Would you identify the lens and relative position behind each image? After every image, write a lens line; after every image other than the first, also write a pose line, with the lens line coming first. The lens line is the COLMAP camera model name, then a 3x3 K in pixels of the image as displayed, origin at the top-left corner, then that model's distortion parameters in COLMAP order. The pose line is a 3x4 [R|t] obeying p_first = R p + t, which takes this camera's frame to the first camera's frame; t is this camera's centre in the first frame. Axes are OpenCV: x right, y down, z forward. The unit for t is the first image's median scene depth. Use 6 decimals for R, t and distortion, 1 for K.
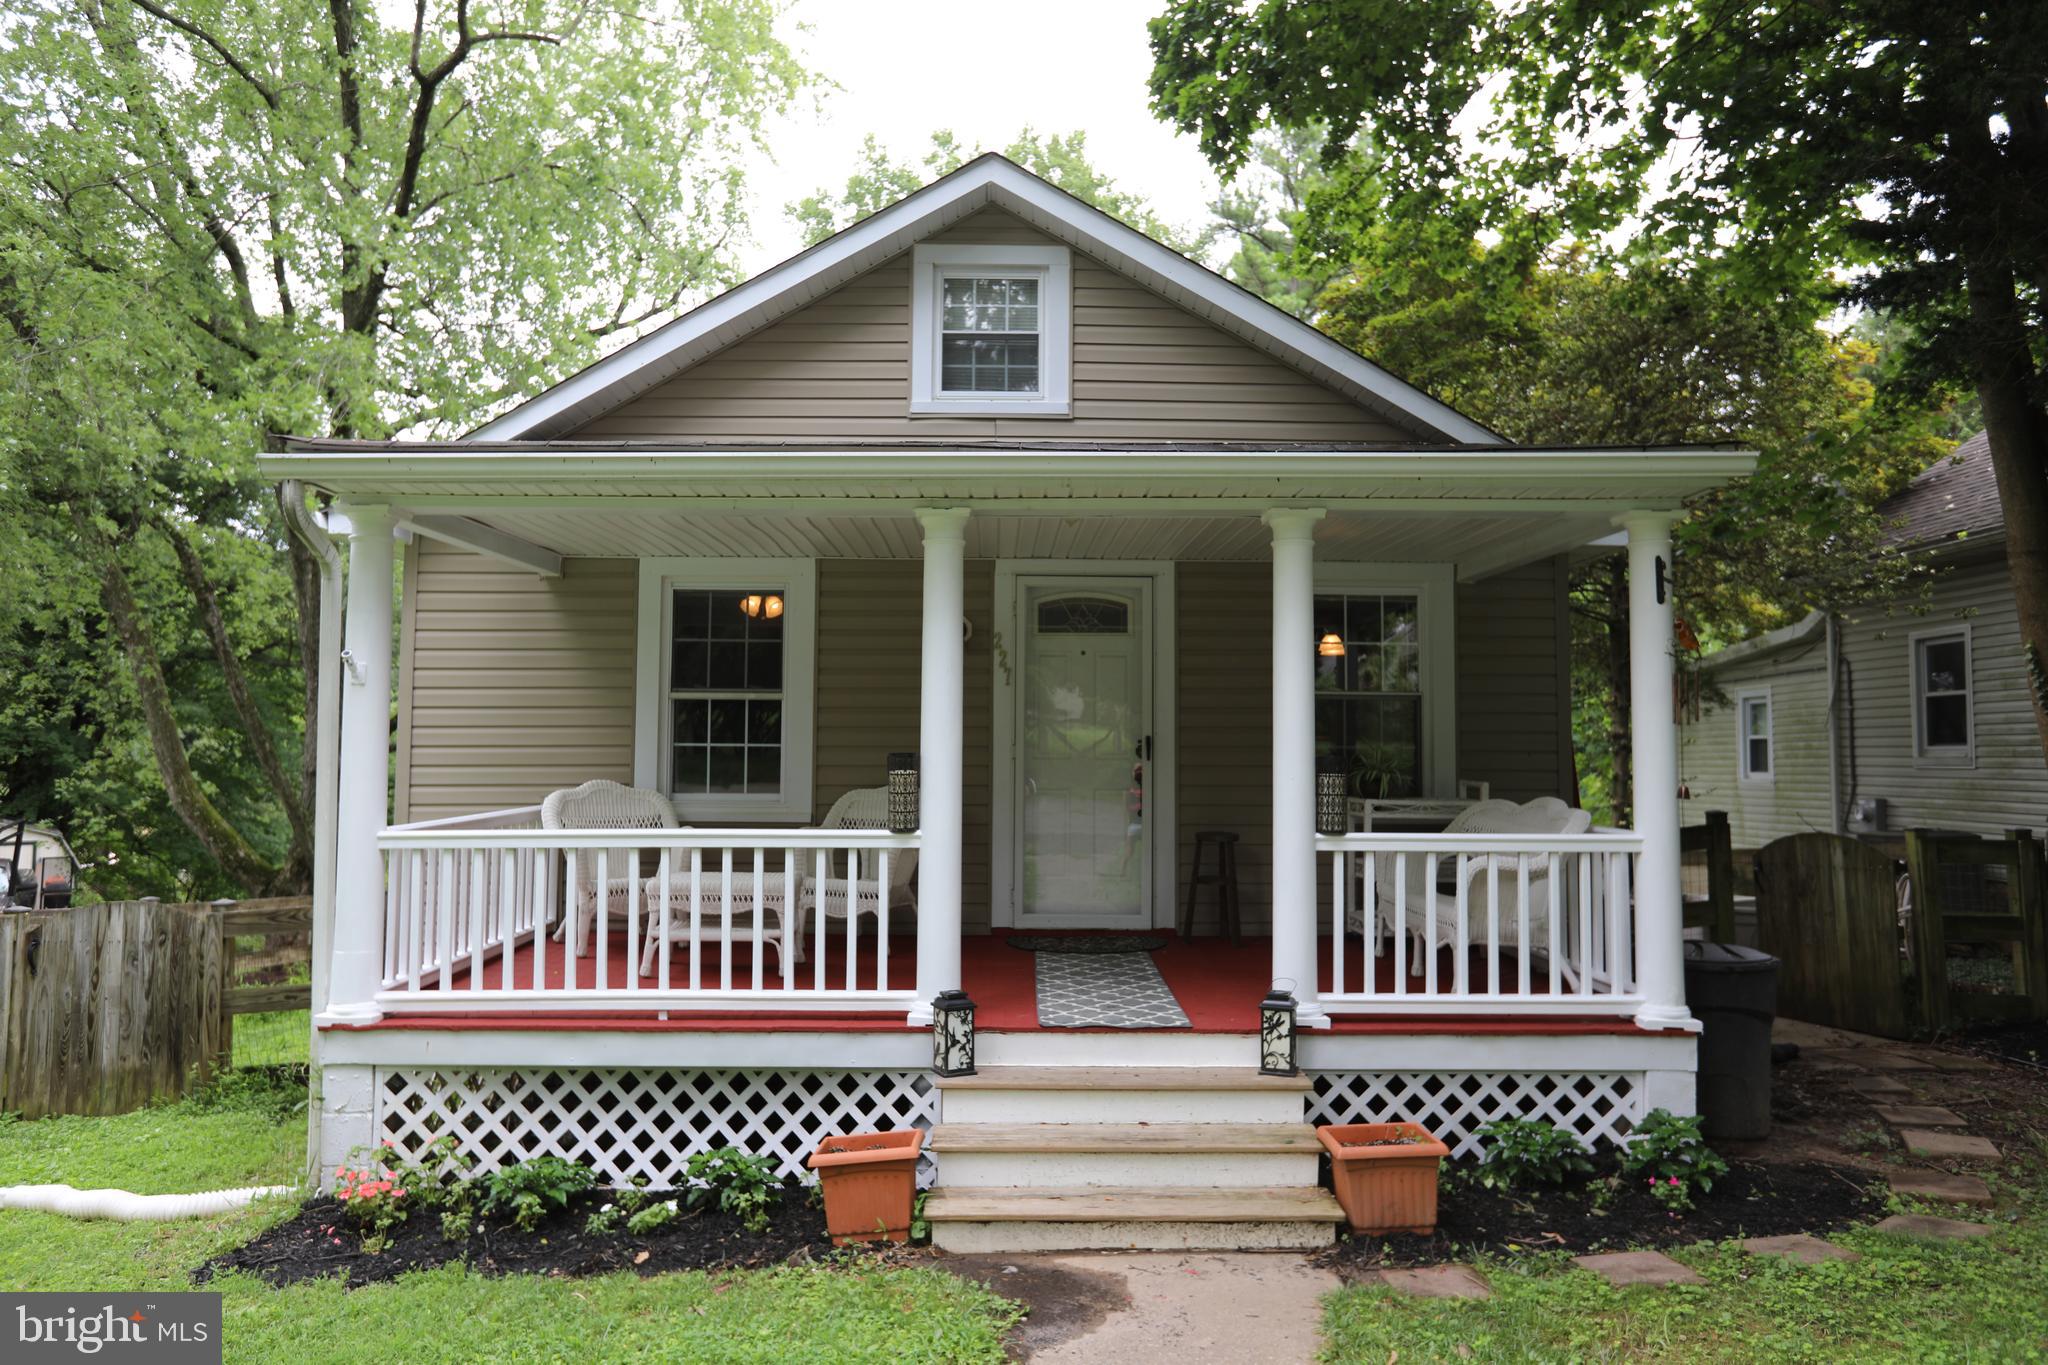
lens RADIAL K [[1330.1, 0, 1019.1], [0, 1330.1, 668.0], [0, 0, 1]] dist [-0.045037, 0.070020]
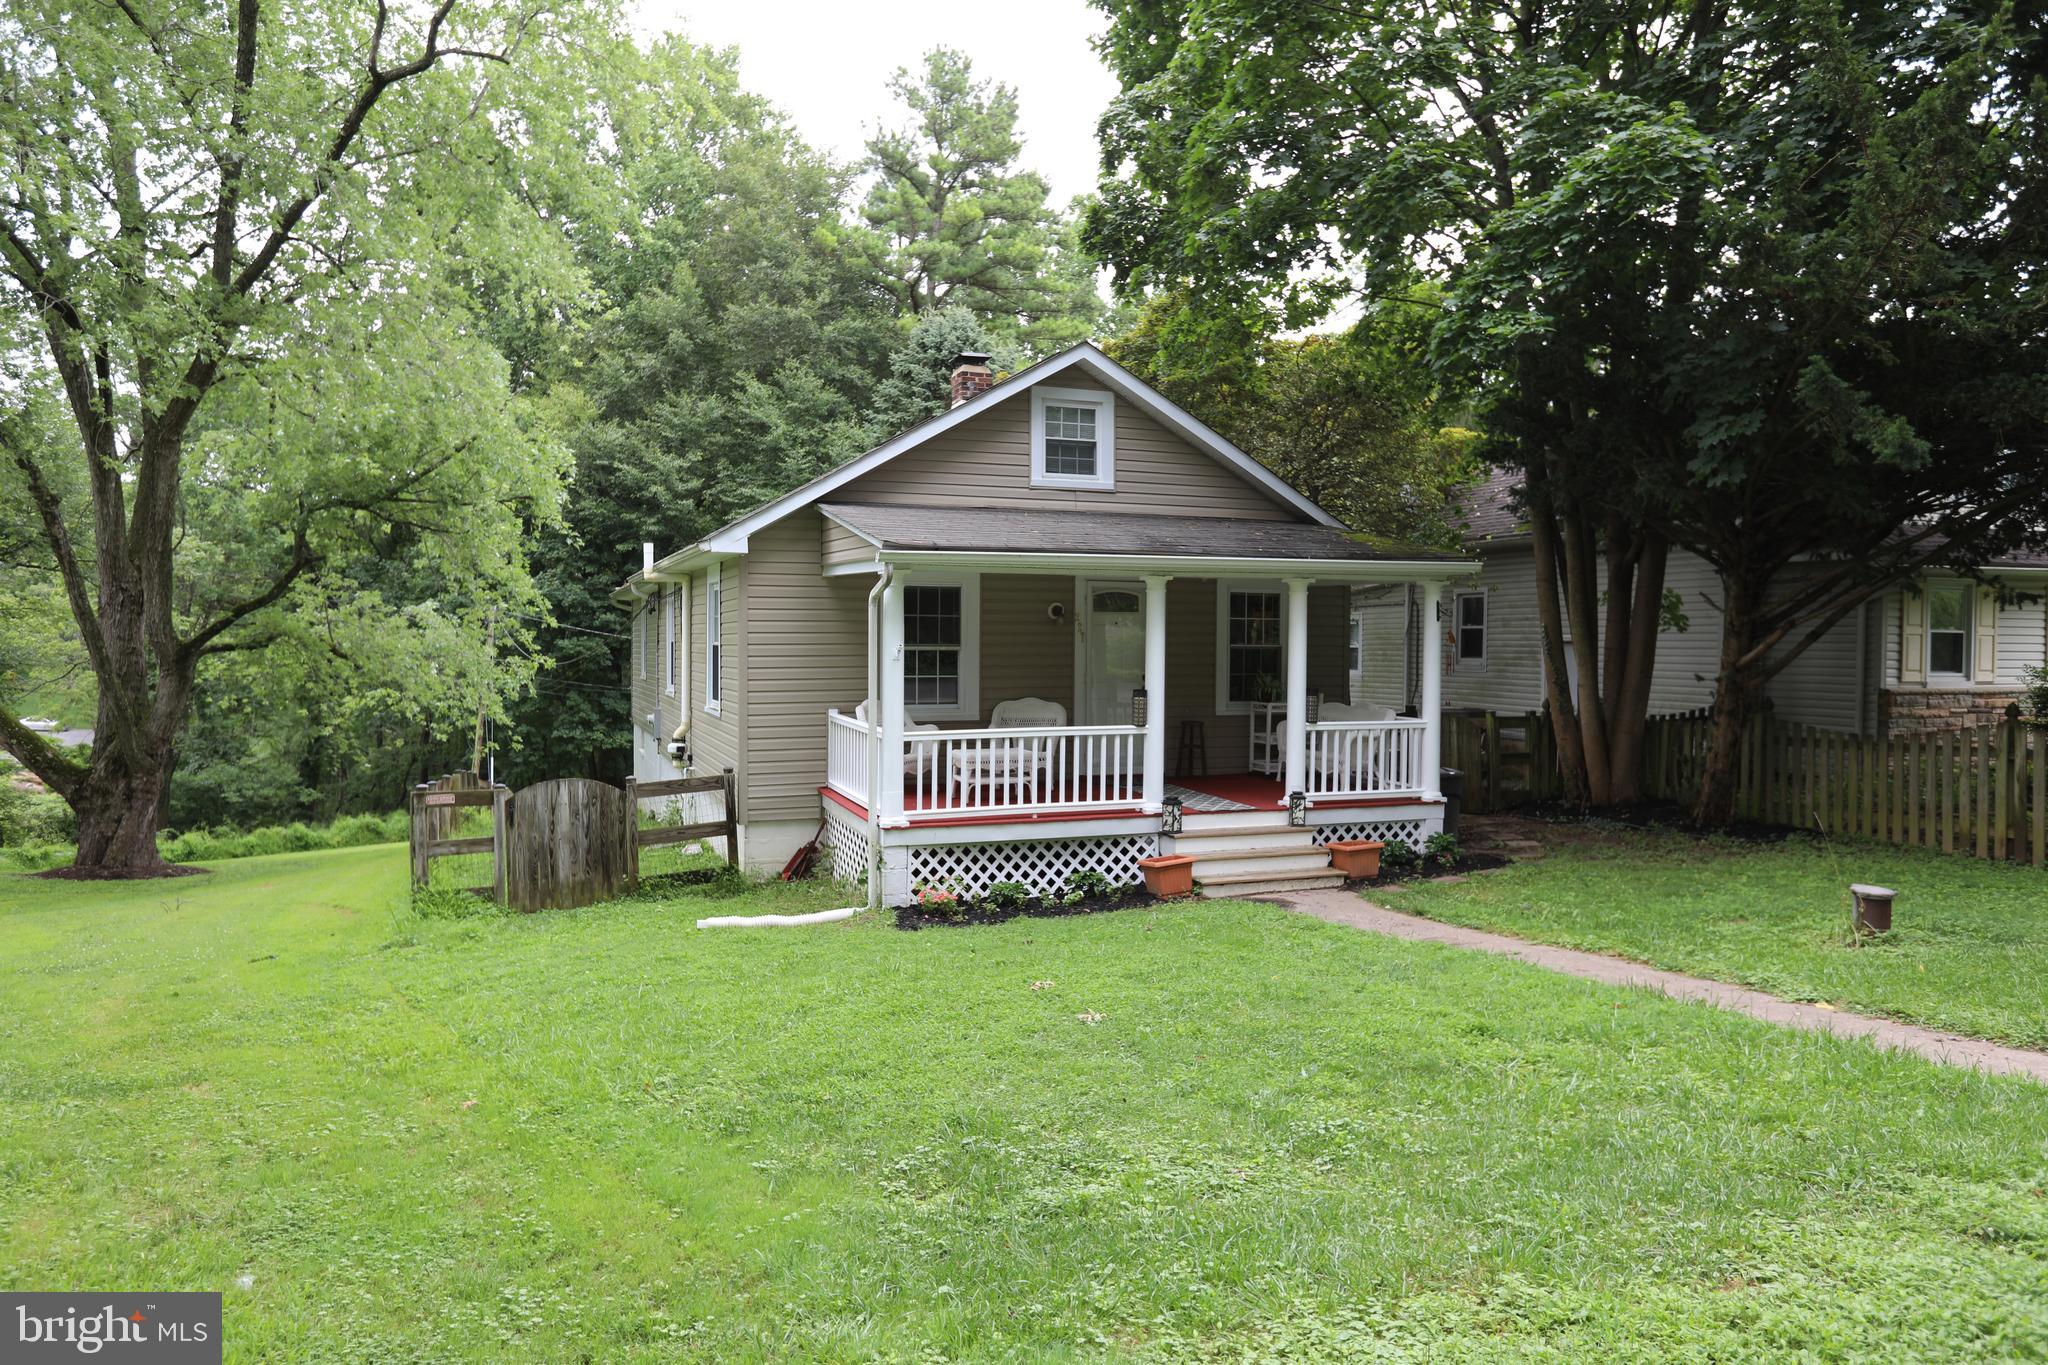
lens RADIAL K [[1314.5, 0, 1024.0], [0, 1314.5, 682.5], [0, 0, 1]] dist [-0.018359, 0.003598]
pose [[0.939680, -0.011749, 0.341853, -0.988708], [-0.023780, 0.994748, 0.099556, -0.154313], [-0.341227, -0.101680, 0.934465, -0.916208]]
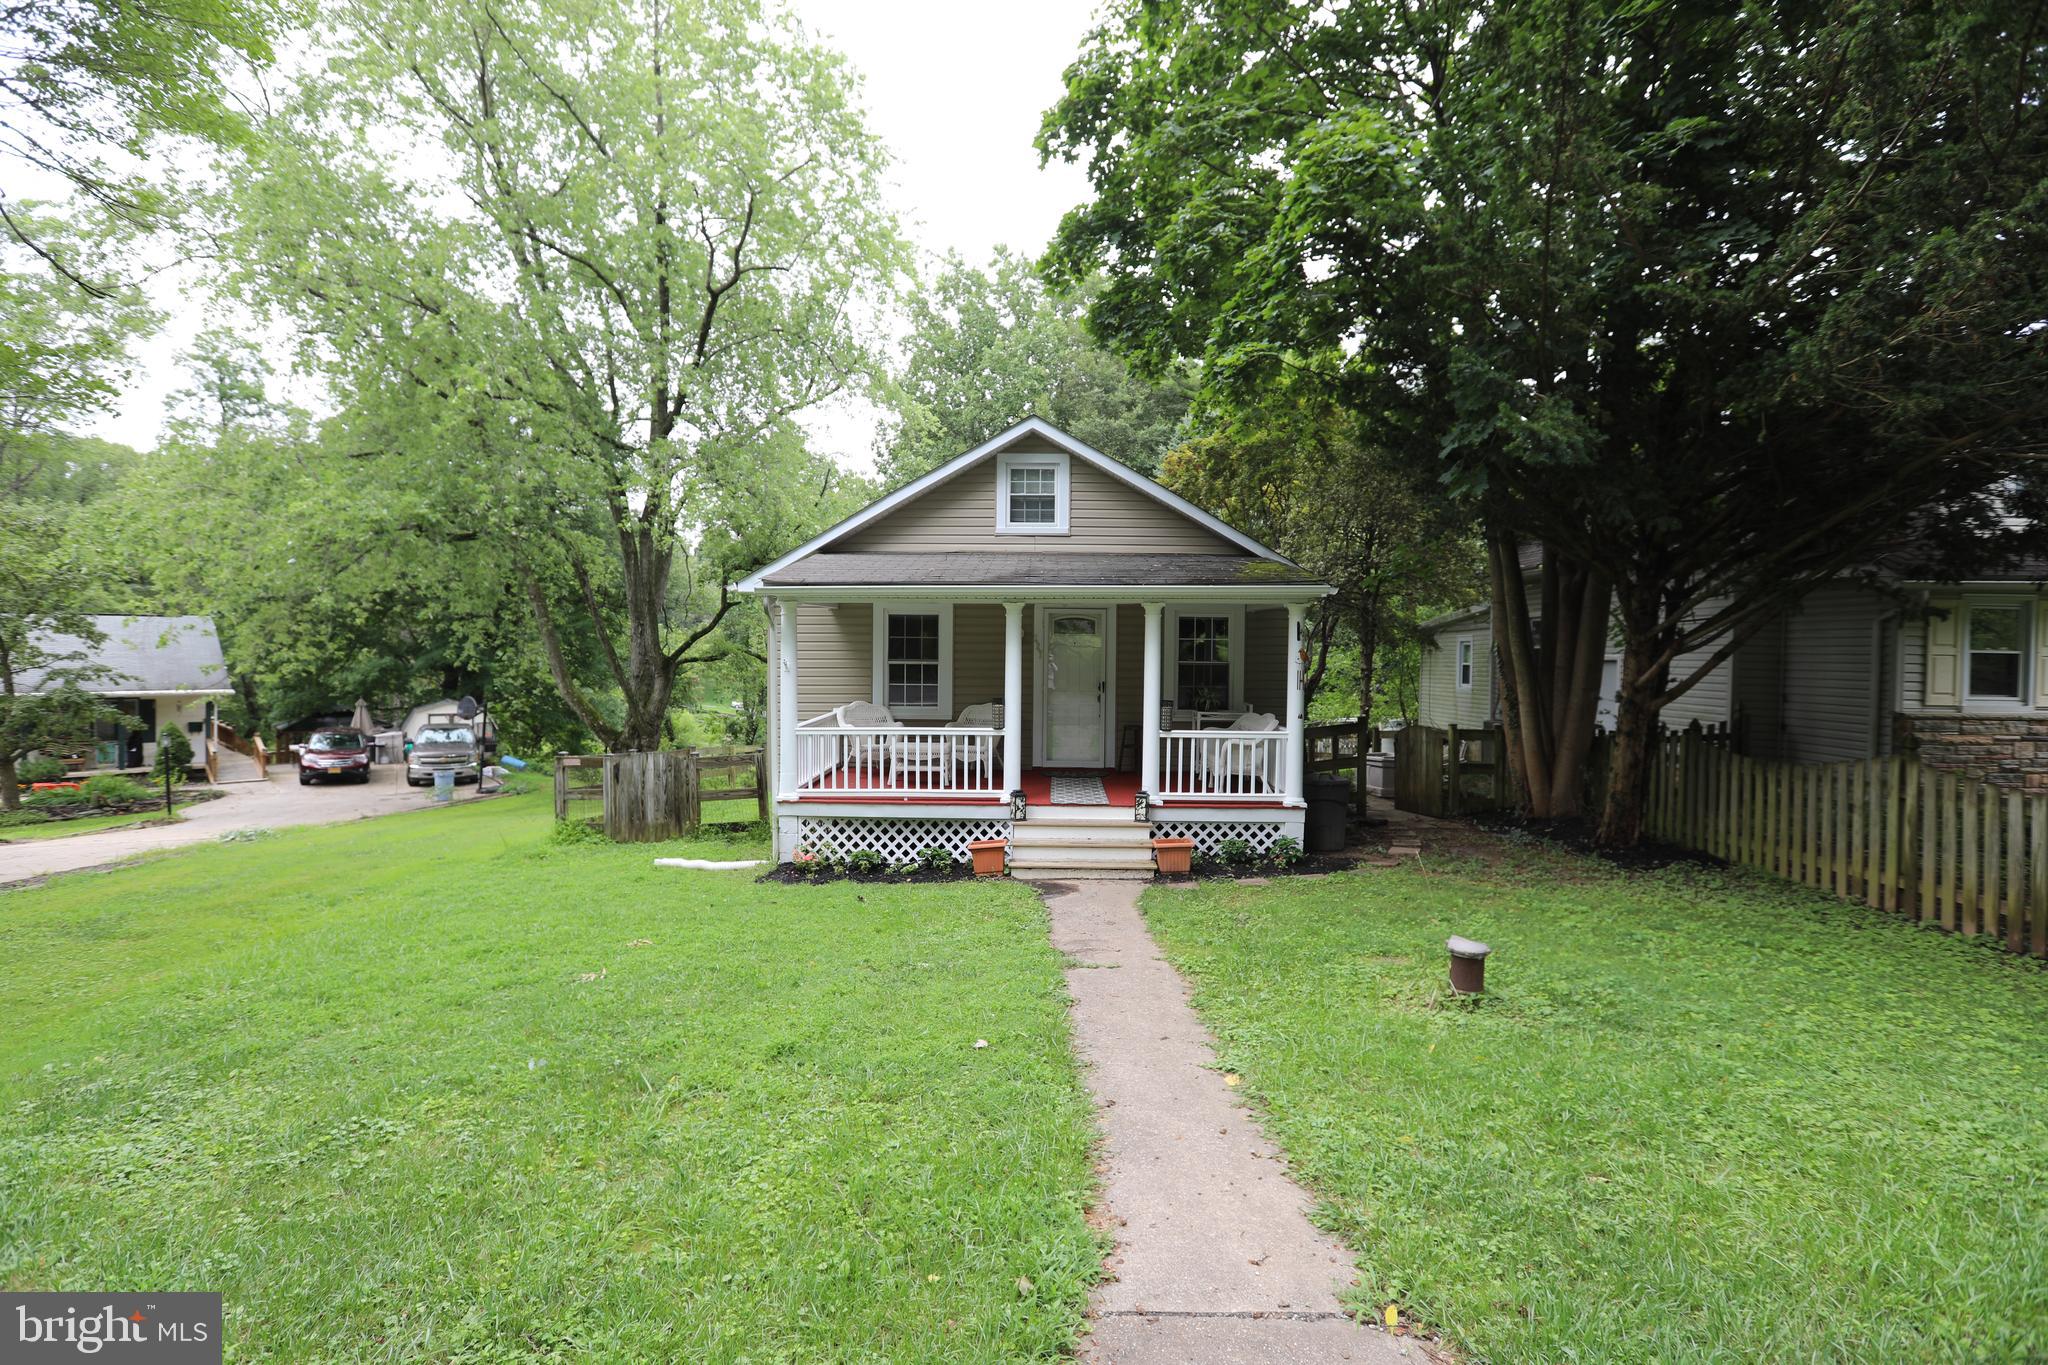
lens RADIAL K [[920.5, 0, 1023.1], [0, 920.5, 679.2], [0, 0, 1]] dist [-0.052995, 0.012343]
pose [[0.999507, 0.003877, -0.031157, 0.015842], [-0.000838, 0.995288, 0.096955, -0.144711], [0.031386, -0.096881, 0.994801, -0.758047]]
